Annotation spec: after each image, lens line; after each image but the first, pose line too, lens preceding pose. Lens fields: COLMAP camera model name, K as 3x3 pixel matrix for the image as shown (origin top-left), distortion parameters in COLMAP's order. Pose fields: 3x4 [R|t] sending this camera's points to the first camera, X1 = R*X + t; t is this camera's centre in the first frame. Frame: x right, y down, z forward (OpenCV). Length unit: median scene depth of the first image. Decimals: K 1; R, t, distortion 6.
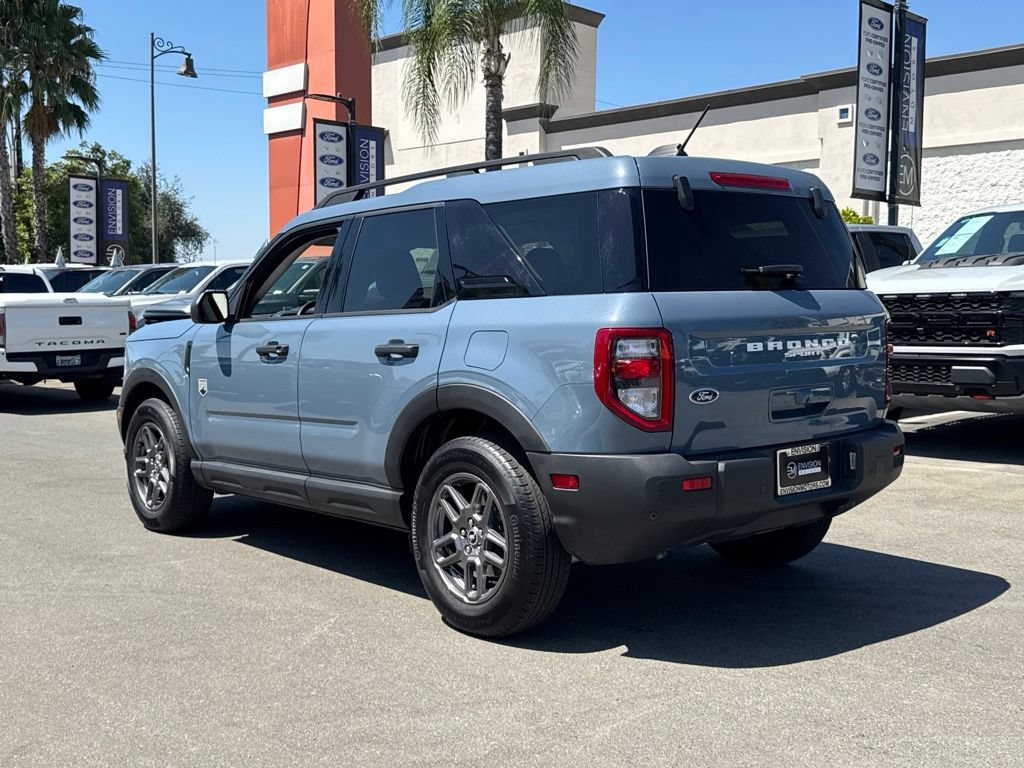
lens RADIAL K [[1159.5, 0, 512.3], [0, 1159.5, 370.0], [0, 0, 1]] dist [0.229220, -0.622847]
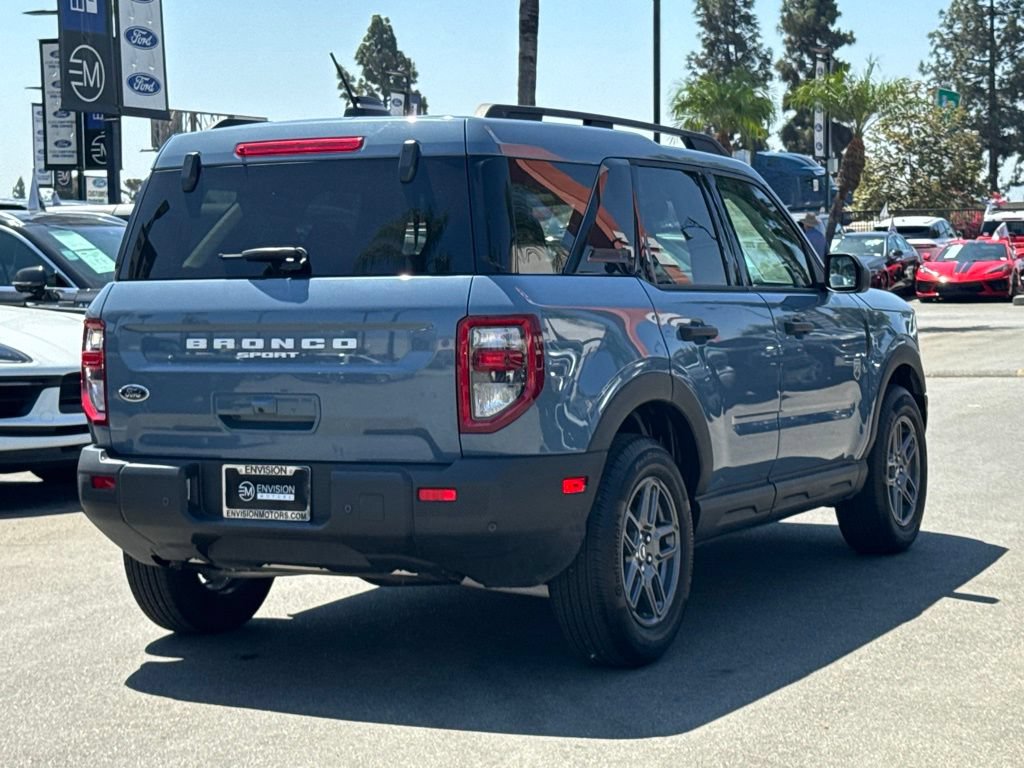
lens RADIAL K [[2071.9, 0, 477.5], [0, 2071.9, 381.9], [0, 0, 1]] dist [0.141580, 0.168779]
pose [[0.353201, 0.056650, -0.933831, 1.398063], [-0.037700, 0.998216, 0.046297, -0.057124], [0.934787, 0.018853, 0.354707, 0.512292]]
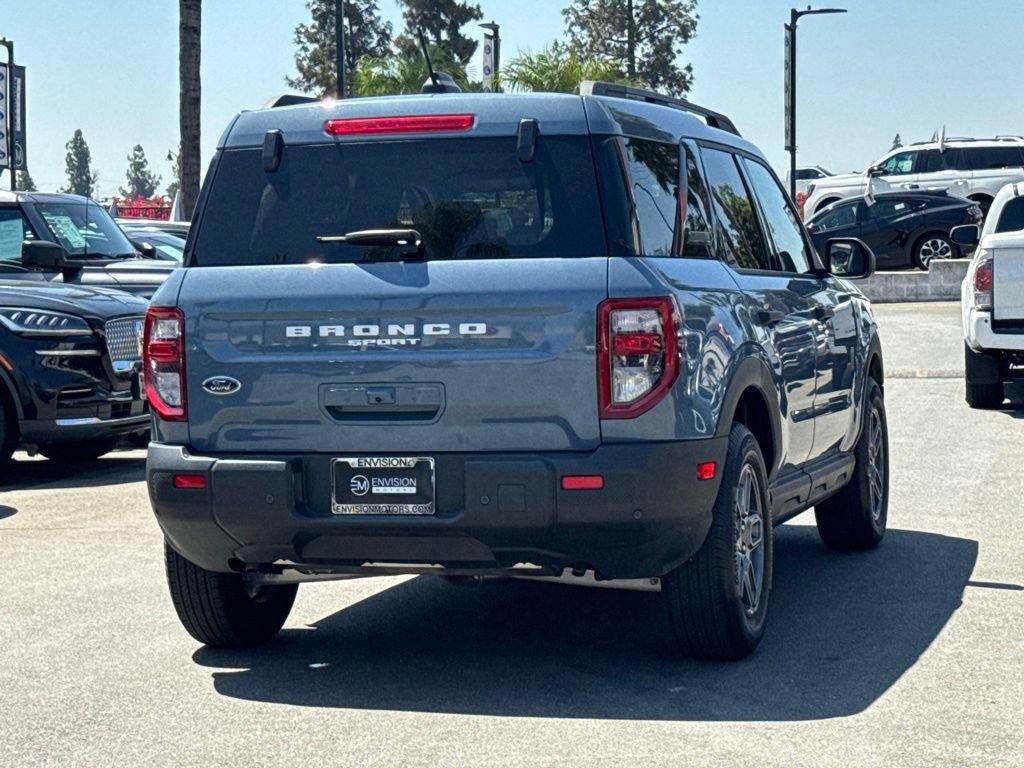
lens RADIAL K [[2380.2, 0, 460.9], [0, 2380.2, 386.8], [0, 0, 1]] dist [0.142867, 0.388251]
pose [[0.516676, 0.044671, -0.855015, 1.382478], [-0.030384, 0.998966, 0.033831, -0.033026], [0.855642, 0.008499, 0.517499, 0.171546]]
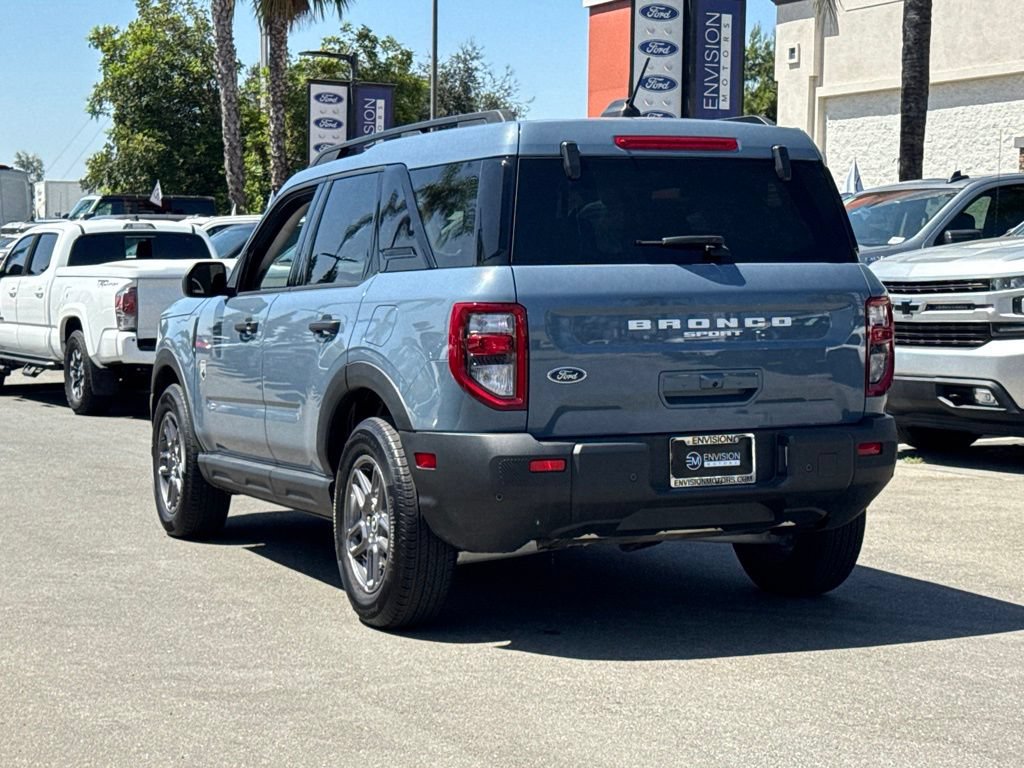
lens RADIAL K [[2071.9, 0, 477.5], [0, 2071.9, 381.9], [0, 0, 1]] dist [0.141580, 0.168779]
pose [[0.950628, 0.018159, -0.309800, 0.476415], [-0.019225, 0.999815, -0.000387, 0.023071], [0.309736, 0.006324, 0.950802, -0.485951]]
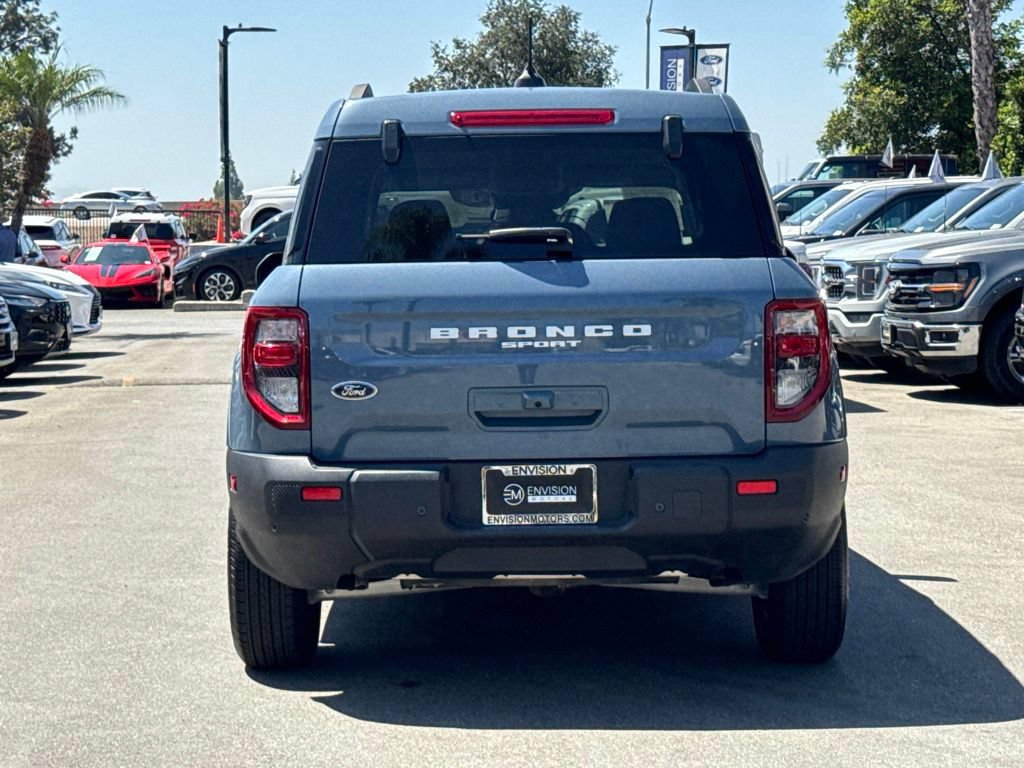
lens RADIAL K [[2277.0, 0, 450.0], [0, 2277.0, 383.3], [0, 0, 1]] dist [0.144863, 0.657849]
pose [[0.739254, 0.038472, -0.672326, 1.000181], [-0.031880, 0.999247, 0.022126, -0.016092], [0.672671, 0.005077, 0.739924, -0.114766]]
